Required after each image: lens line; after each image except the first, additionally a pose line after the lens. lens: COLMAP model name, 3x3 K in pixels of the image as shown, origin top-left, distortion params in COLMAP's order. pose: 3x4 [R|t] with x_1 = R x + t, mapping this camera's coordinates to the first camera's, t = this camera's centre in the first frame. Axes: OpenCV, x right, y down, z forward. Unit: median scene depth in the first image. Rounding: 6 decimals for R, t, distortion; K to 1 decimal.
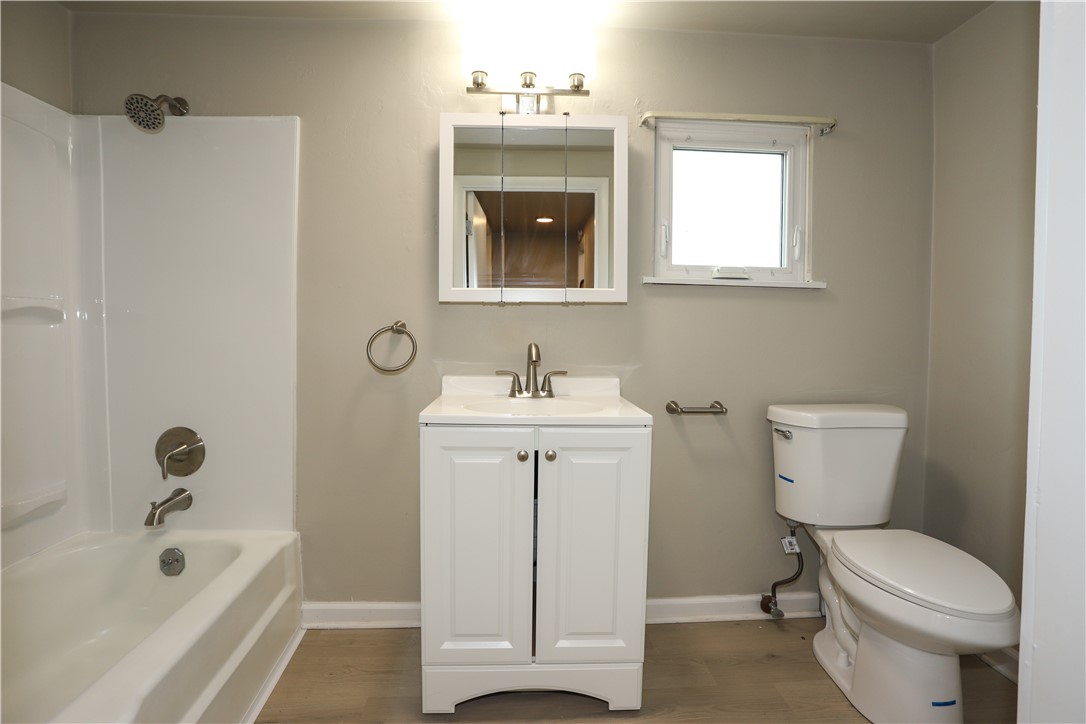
lens RADIAL K [[526.2, 0, 542.0], [0, 526.2, 358.3], [0, 0, 1]] dist [-0.077383, 0.032679]
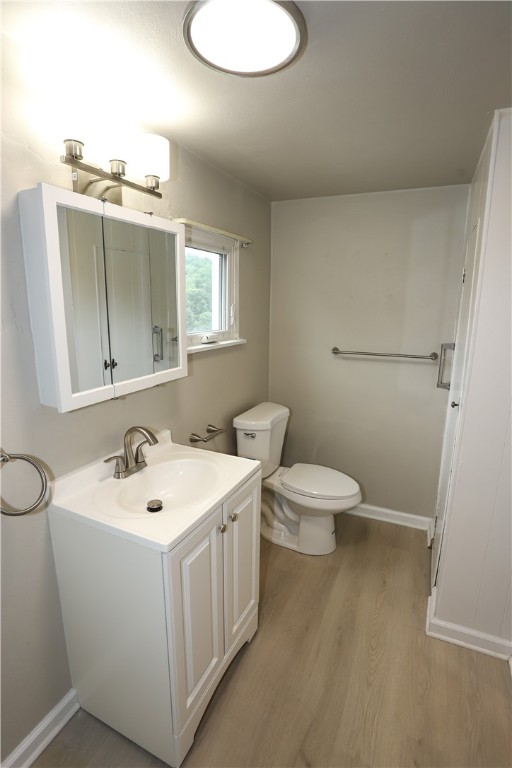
lens RADIAL K [[372.1, 0, 256.0], [0, 372.1, 384.0], [0, 0, 1]] dist [-0.077383, 0.032679]
pose [[0.463506, -0.192648, 0.864898, -0.551550], [0.033513, 0.979193, 0.200146, -0.265063], [-0.885460, -0.063783, 0.460318, 0.426826]]
